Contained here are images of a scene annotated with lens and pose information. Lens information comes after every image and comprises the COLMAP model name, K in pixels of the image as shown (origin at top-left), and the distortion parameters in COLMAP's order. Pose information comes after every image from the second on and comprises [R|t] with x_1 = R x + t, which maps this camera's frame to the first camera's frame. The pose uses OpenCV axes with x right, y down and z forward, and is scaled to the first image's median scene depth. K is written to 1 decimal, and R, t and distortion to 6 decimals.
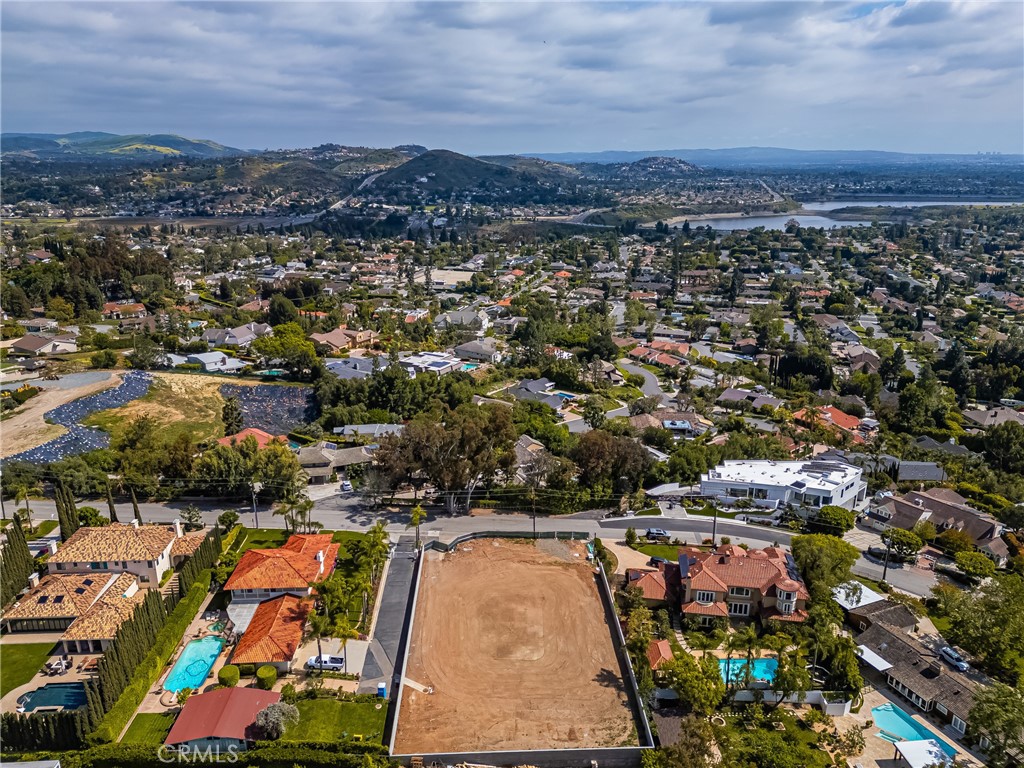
lens RADIAL K [[724.8, 0, 510.6], [0, 724.8, 383.0], [0, 0, 1]] dist [0.082655, -0.071860]
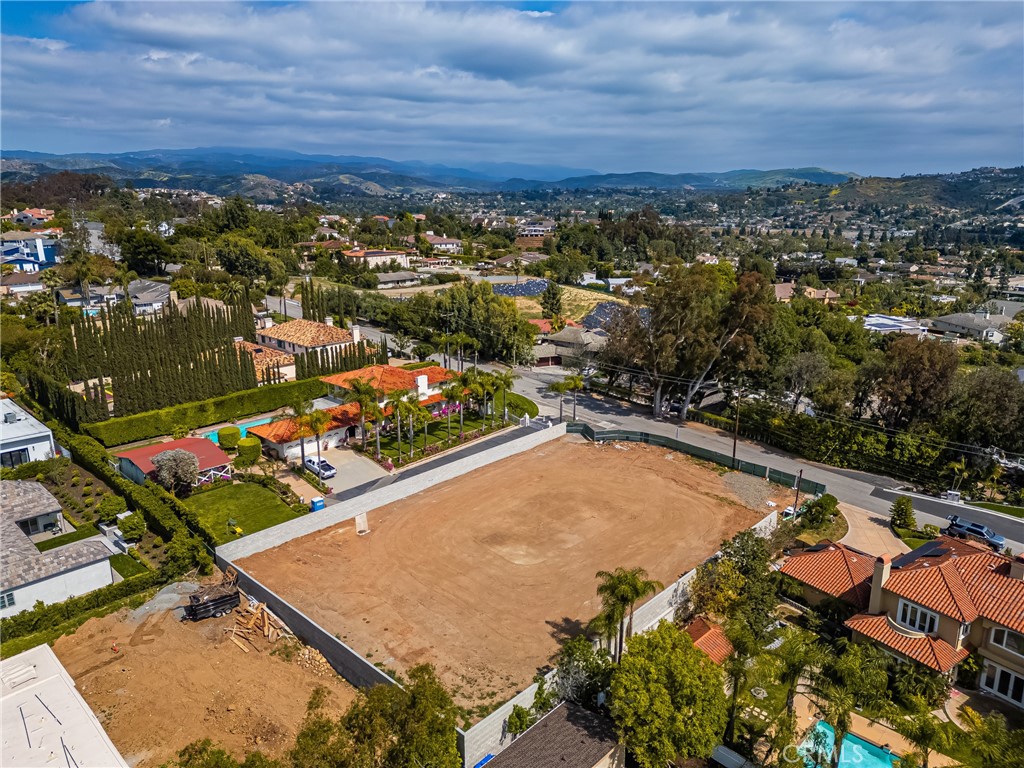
lens RADIAL K [[712.7, 0, 509.7], [0, 712.7, 383.9], [0, 0, 1]] dist [0.081665, -0.073181]
pose [[0.695626, 0.183521, -0.694568, 0.313098], [-0.211076, 0.976359, 0.046580, 0.153153], [0.686696, 0.114205, 0.717918, 0.412763]]
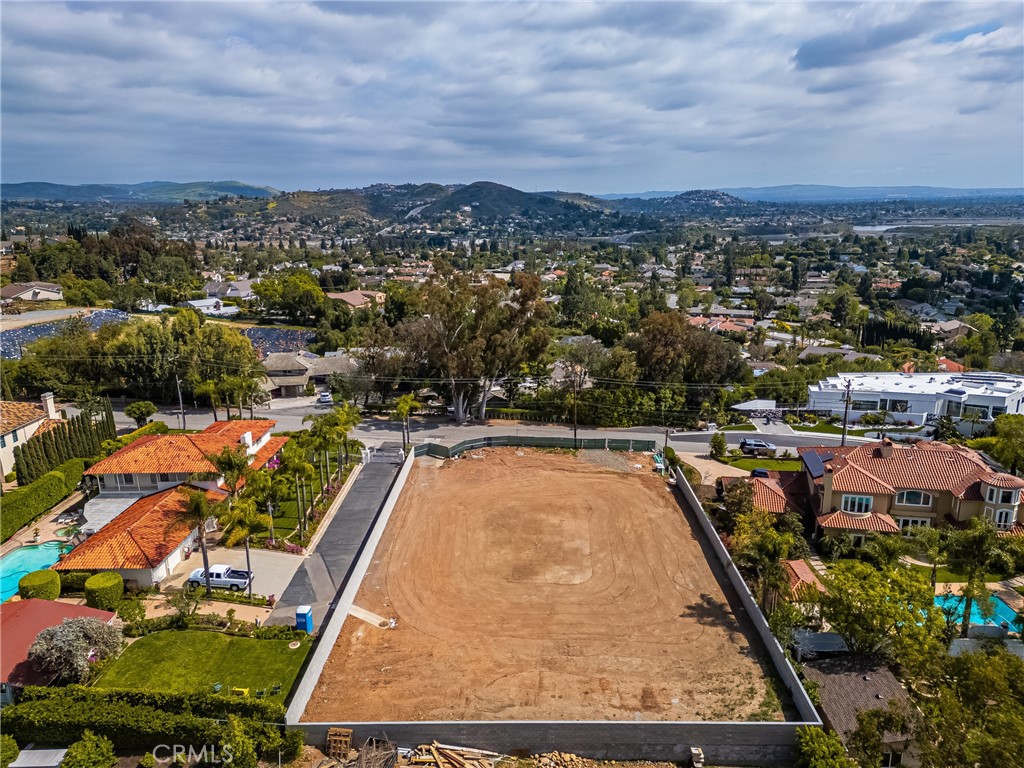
lens RADIAL K [[712.7, 0, 509.7], [0, 712.7, 383.9], [0, 0, 1]] dist [0.081665, -0.073181]
pose [[0.998054, -0.002222, -0.062321, 0.012125], [-0.000849, 0.998789, -0.049199, 0.184472], [0.062355, 0.049156, 0.996843, 0.312238]]
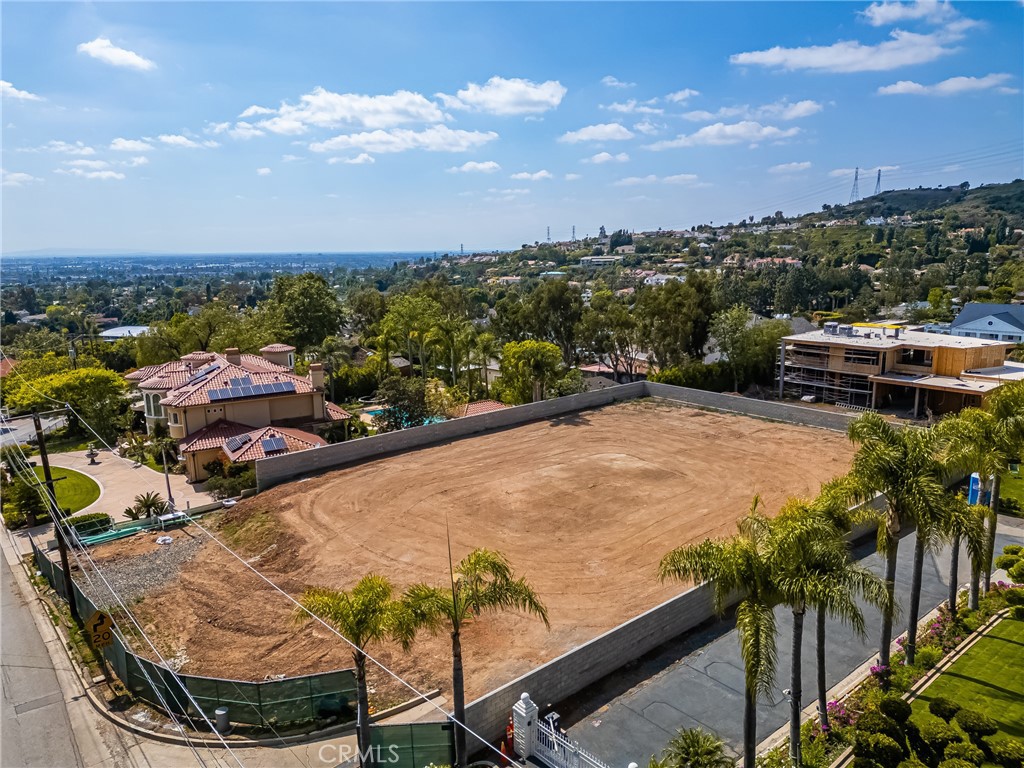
lens RADIAL K [[712.7, 0, 509.7], [0, 712.7, 383.9], [0, 0, 1]] dist [0.081665, -0.073181]
pose [[-0.615255, -0.142774, 0.775291, -0.228823], [0.252406, 0.896014, 0.365309, 0.092975], [-0.746828, 0.420446, -0.515240, 0.977554]]
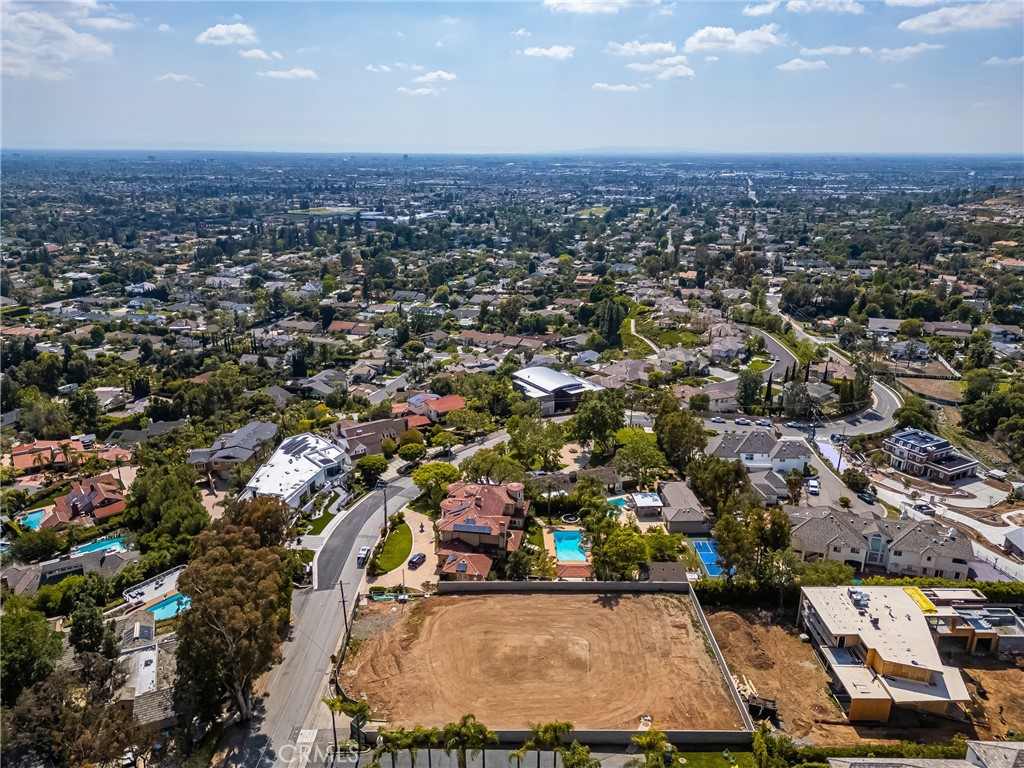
lens RADIAL K [[724.8, 0, 510.6], [0, 724.8, 383.0], [0, 0, 1]] dist [0.082655, -0.071860]
pose [[0.025006, -0.315429, 0.948620, -0.613877], [0.297998, 0.908128, 0.294109, -0.210268], [-0.954239, 0.275332, 0.116706, 0.663291]]
